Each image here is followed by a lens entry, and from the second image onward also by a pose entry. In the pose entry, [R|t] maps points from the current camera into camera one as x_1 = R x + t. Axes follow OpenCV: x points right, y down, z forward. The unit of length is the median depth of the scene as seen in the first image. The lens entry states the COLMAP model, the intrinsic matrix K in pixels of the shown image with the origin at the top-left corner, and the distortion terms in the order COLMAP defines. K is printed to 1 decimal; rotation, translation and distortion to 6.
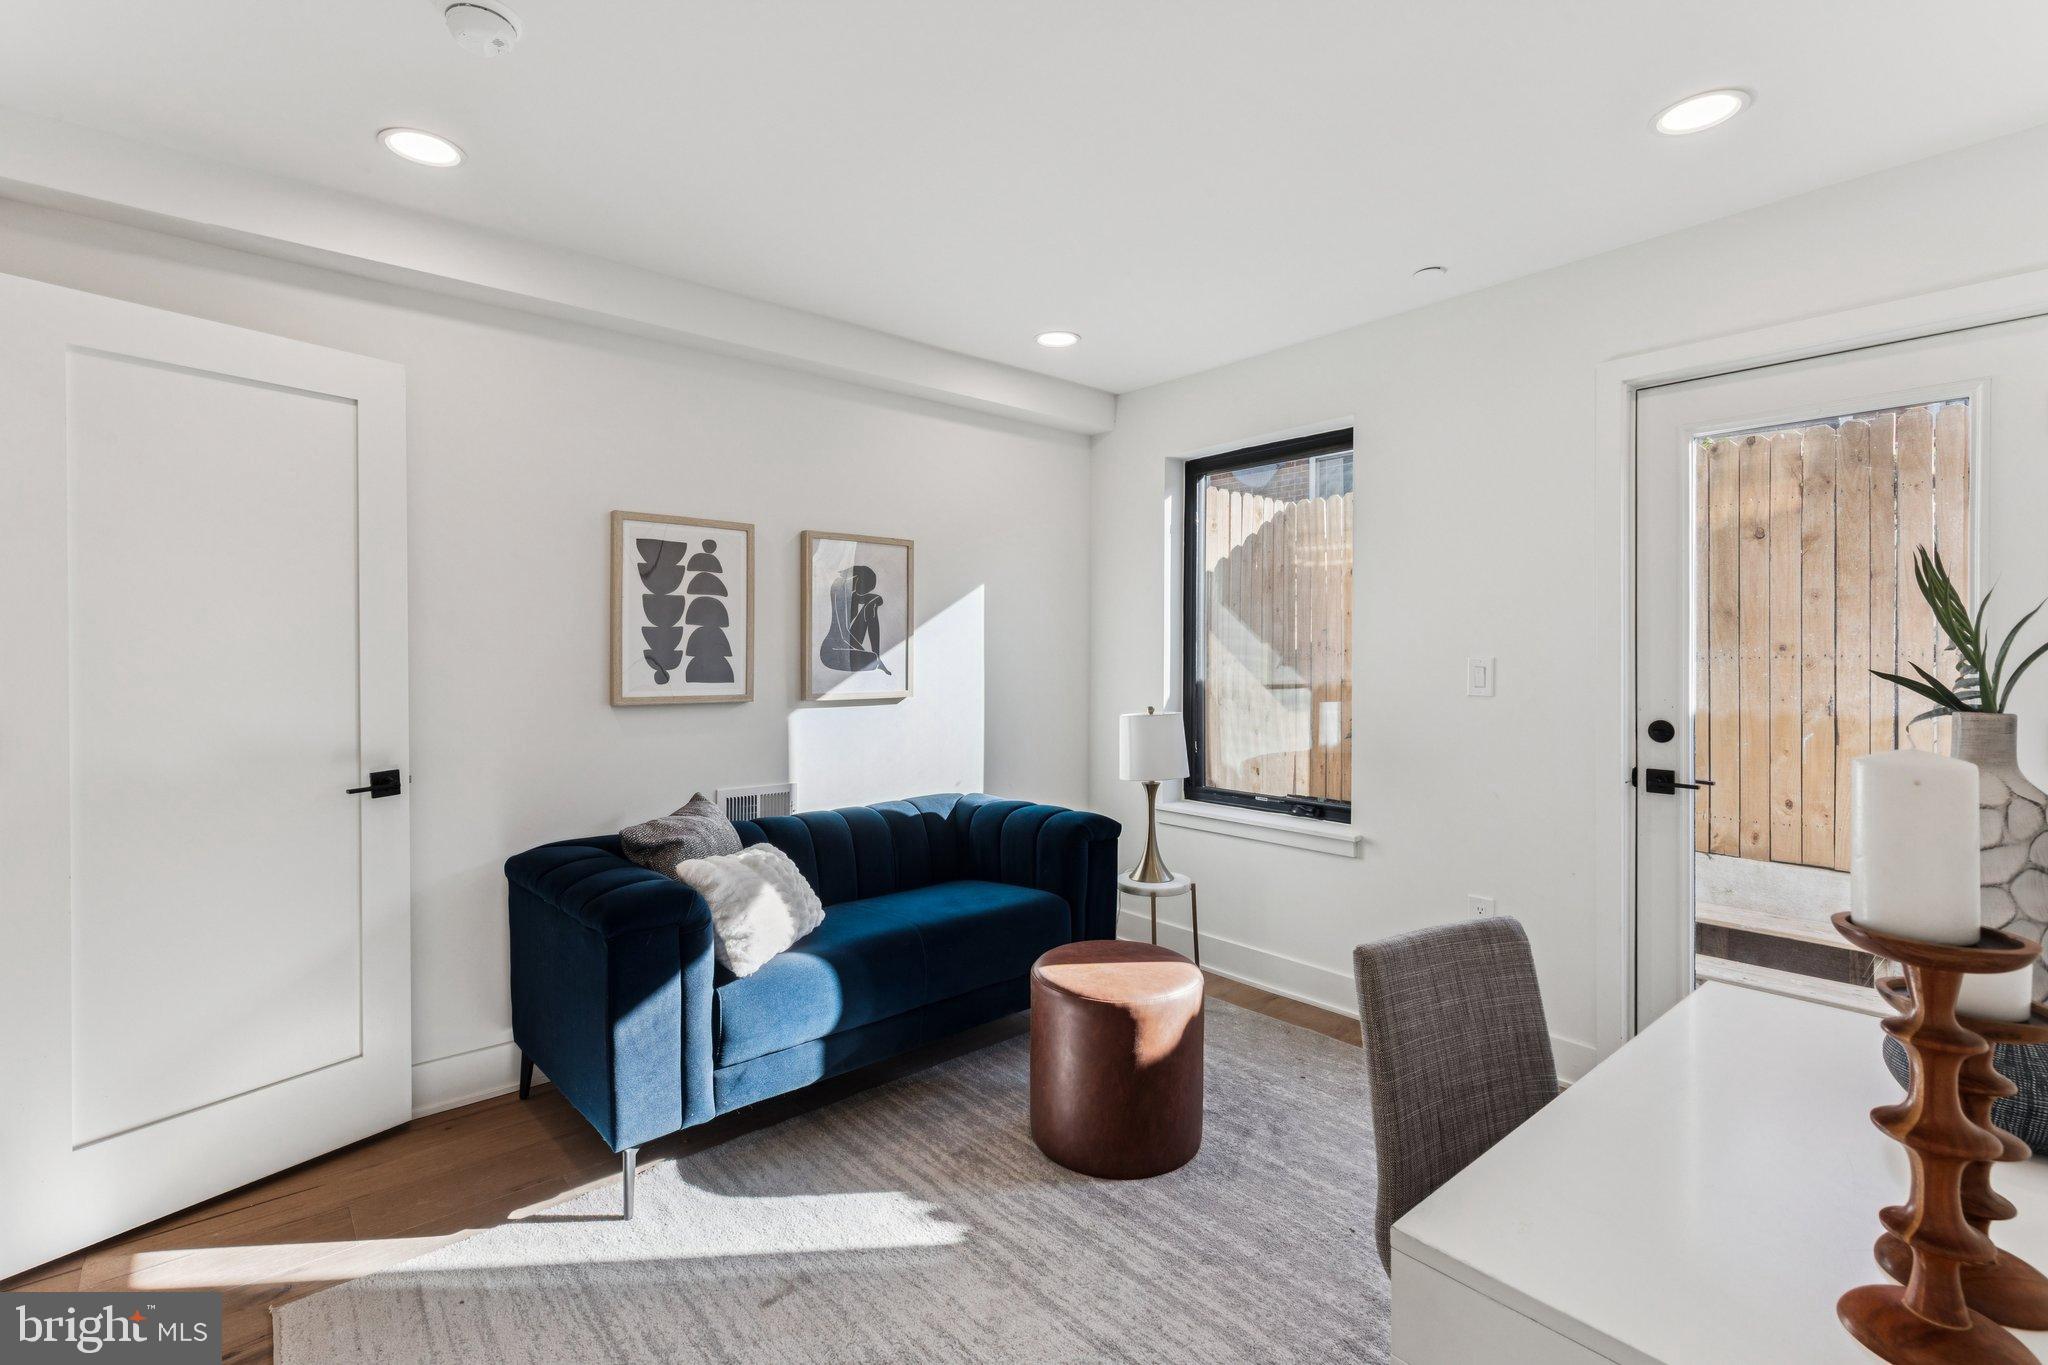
lens RADIAL K [[928.0, 0, 1024.4], [0, 928.0, 663.9], [0, 0, 1]] dist [0.000023, -0.000434]
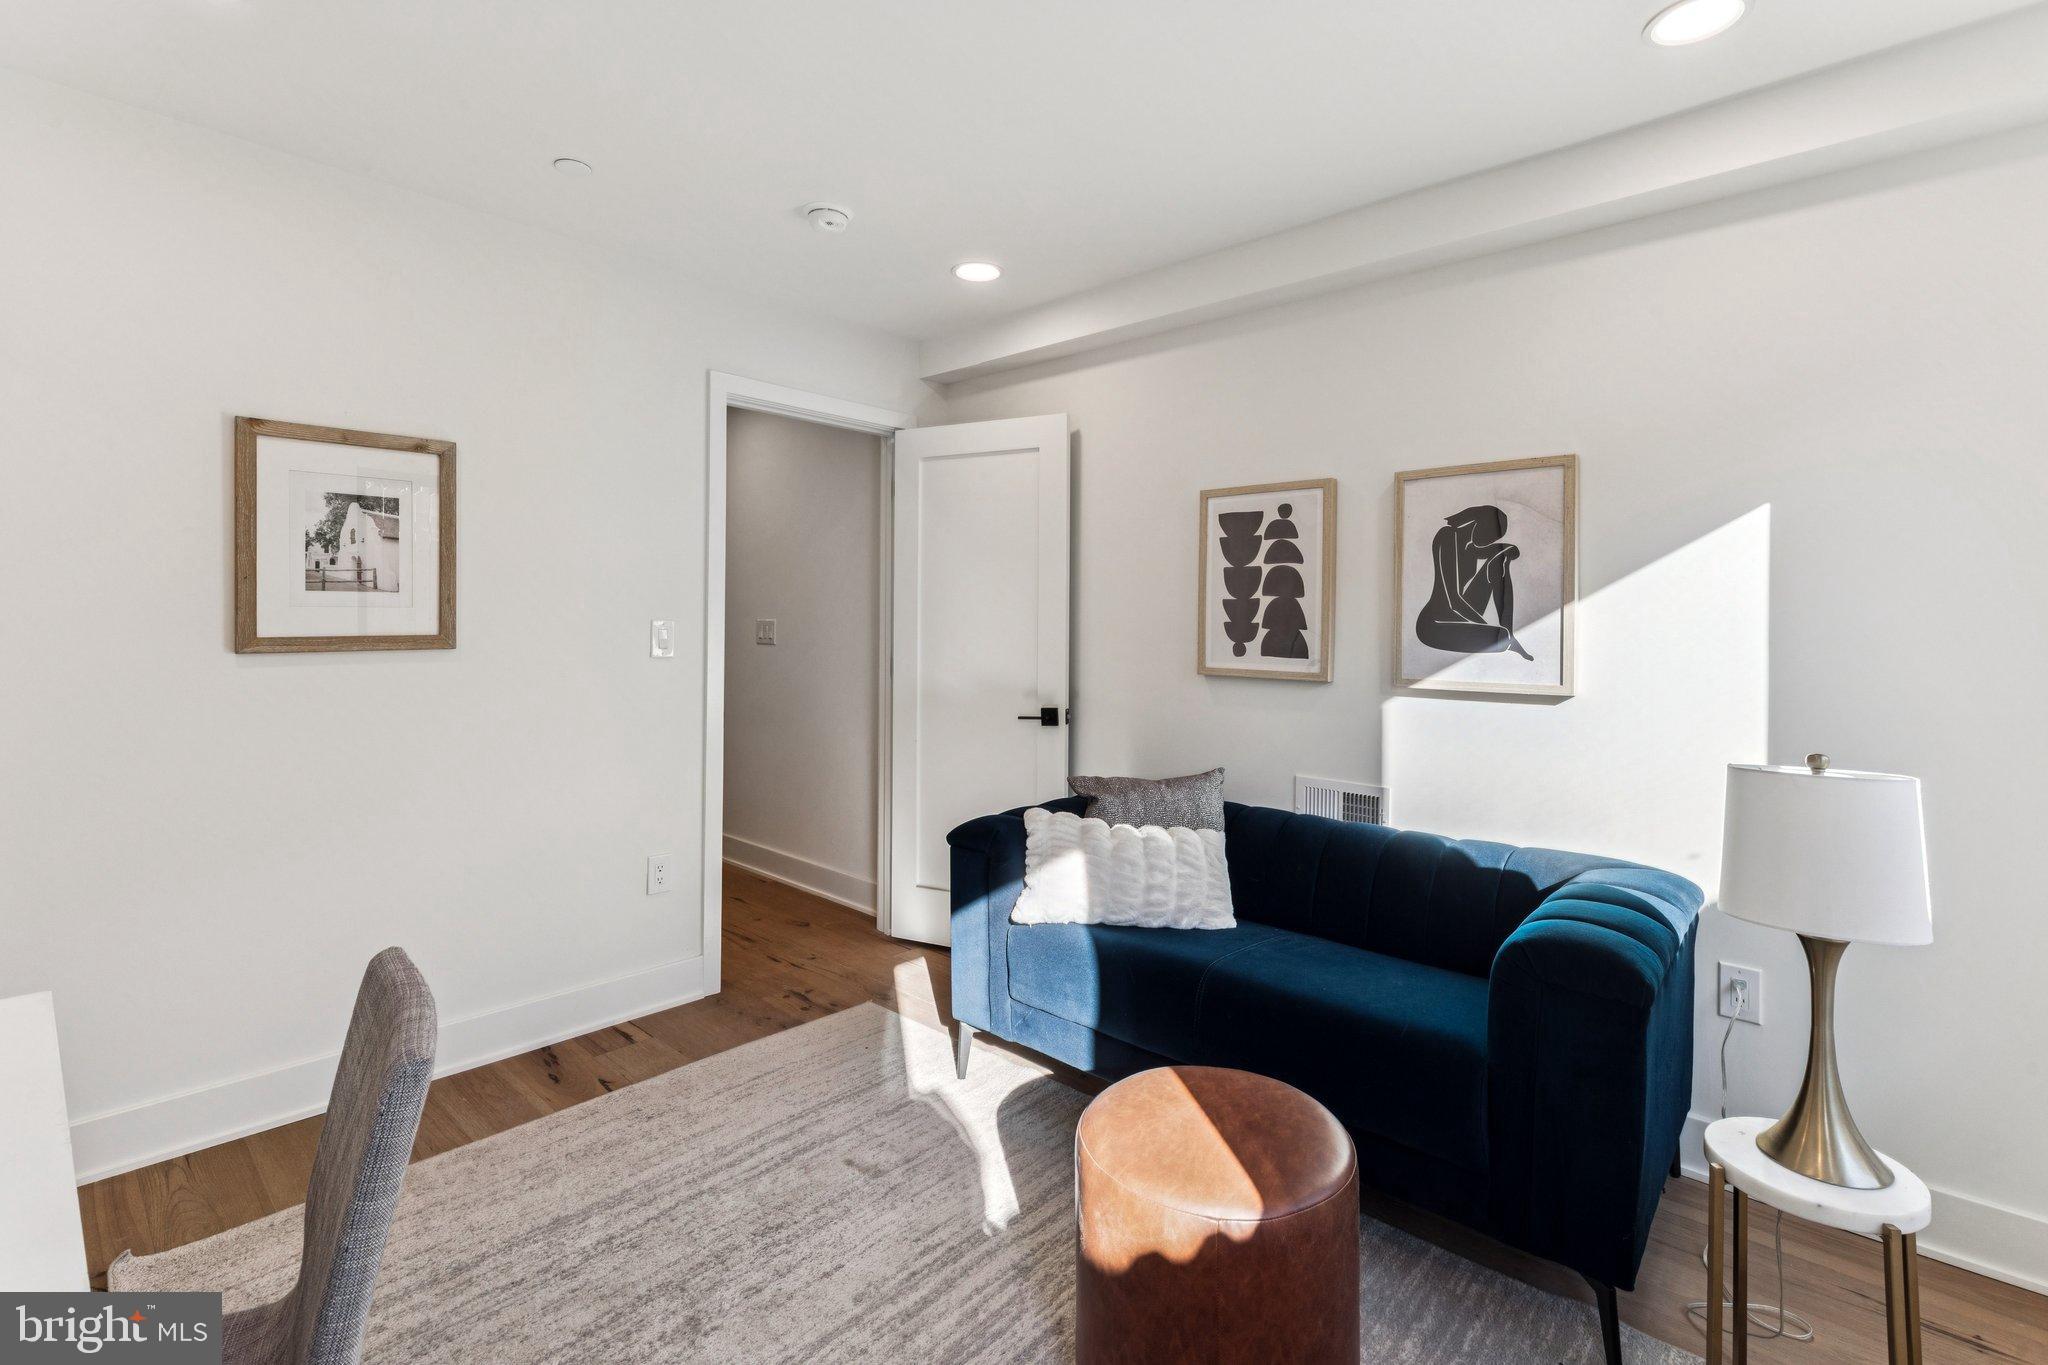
lens RADIAL K [[939.9, 0, 1031.5], [0, 939.9, 632.6], [0, 0, 1]] dist [0.012946, -0.003673]
pose [[0.113108, 0.008910, -0.993543, 0.574837], [-0.024302, 0.999685, 0.006198, -0.004598], [0.993285, 0.023444, 0.113289, 0.649277]]
